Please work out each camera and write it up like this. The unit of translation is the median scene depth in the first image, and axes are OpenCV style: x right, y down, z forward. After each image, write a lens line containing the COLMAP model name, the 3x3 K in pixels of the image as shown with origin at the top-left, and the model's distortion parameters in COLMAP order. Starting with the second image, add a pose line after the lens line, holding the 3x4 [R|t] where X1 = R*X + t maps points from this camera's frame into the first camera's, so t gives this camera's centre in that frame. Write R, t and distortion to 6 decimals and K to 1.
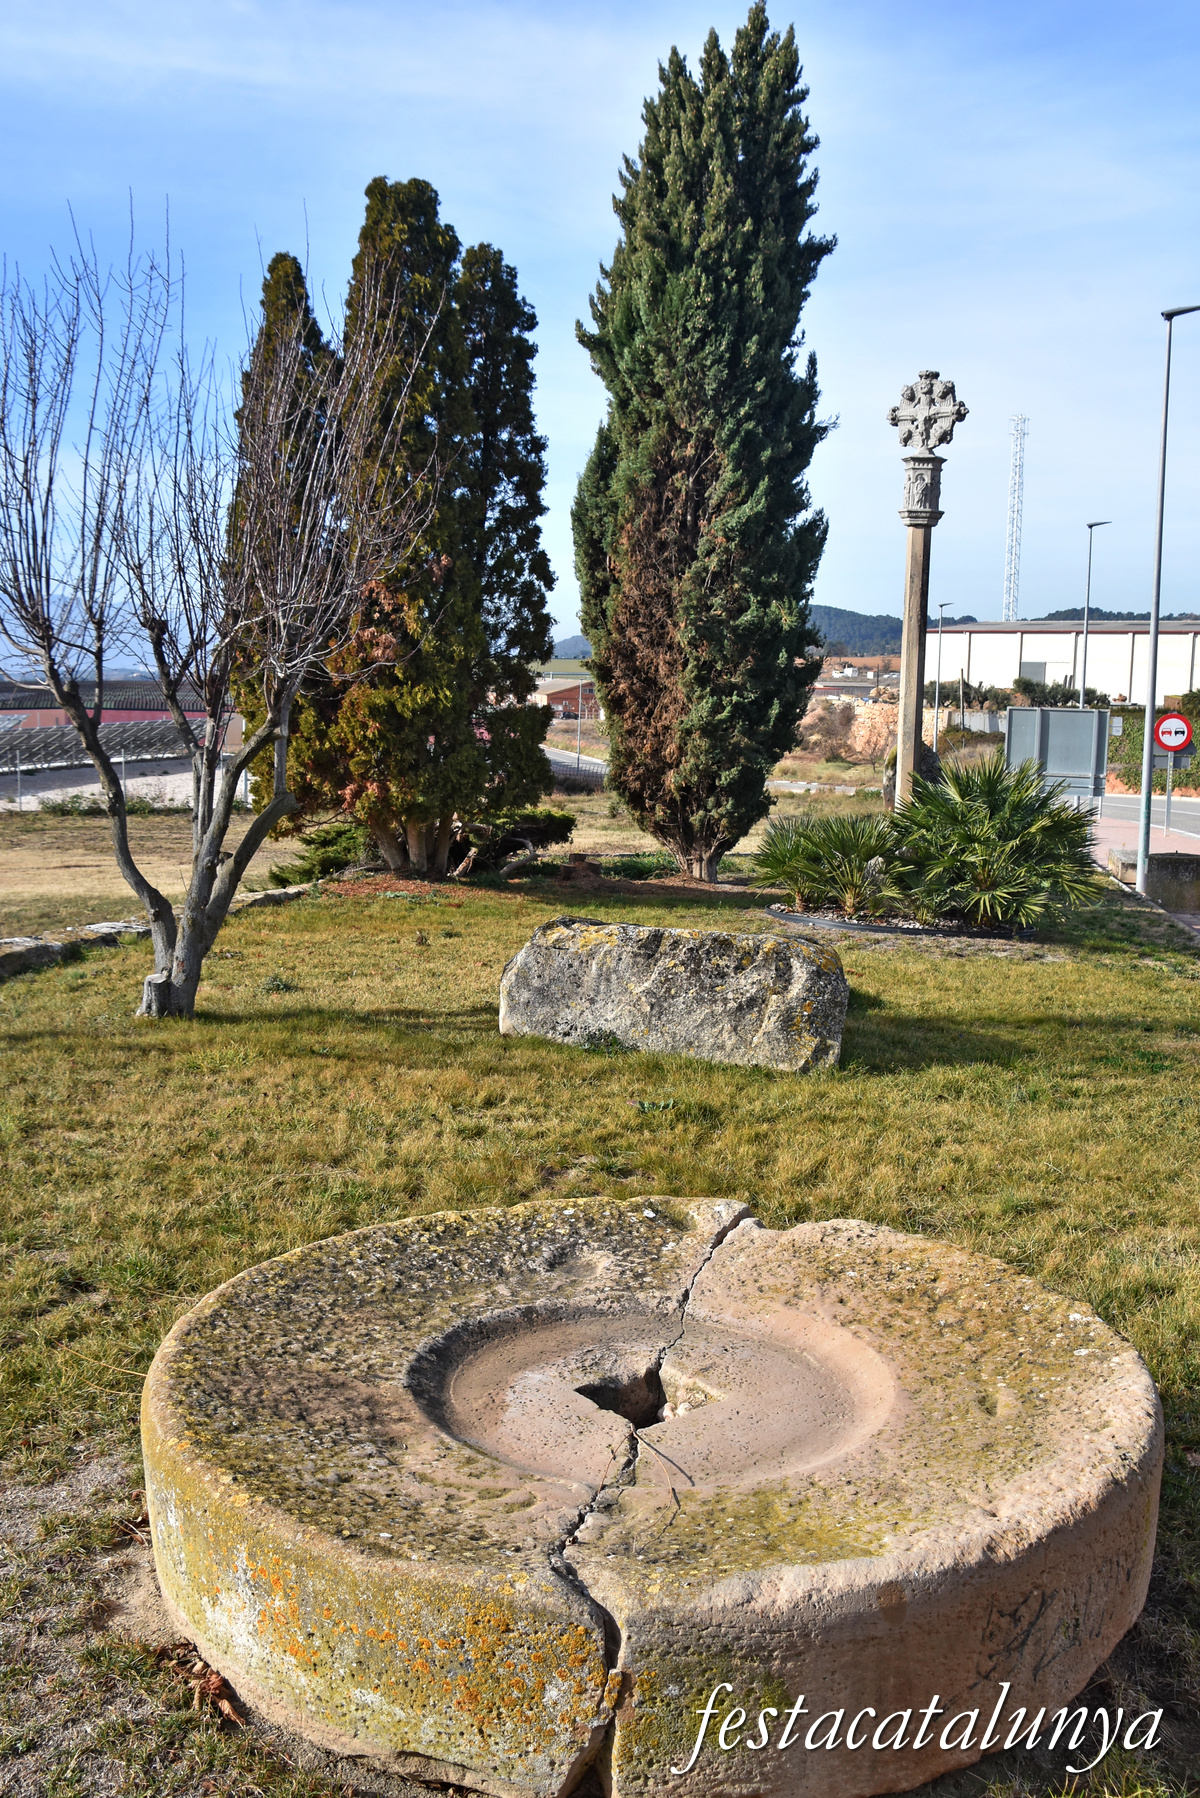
lens RADIAL K [[1648.7, 0, 599.7], [0, 1648.7, 899.2], [0, 0, 1]] dist [-0.037958, 0.000000]
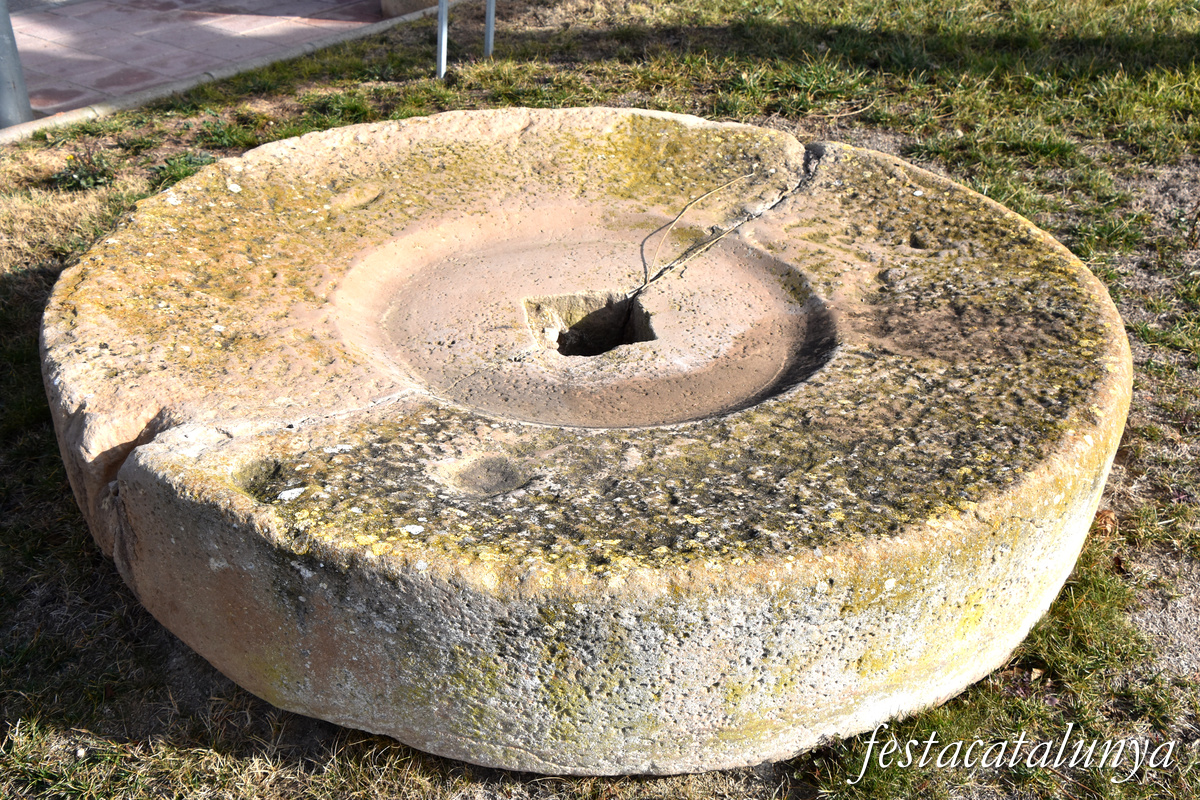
lens RADIAL K [[1357.0, 0, 600.6], [0, 1357.0, 400.0], [0, 0, 1]] dist [0.021536, 0.000000]
pose [[-0.891731, -0.248473, 0.378256, -0.293812], [0.023951, 0.808721, 0.587705, -0.130905], [-0.451932, 0.533134, -0.715210, 1.614780]]
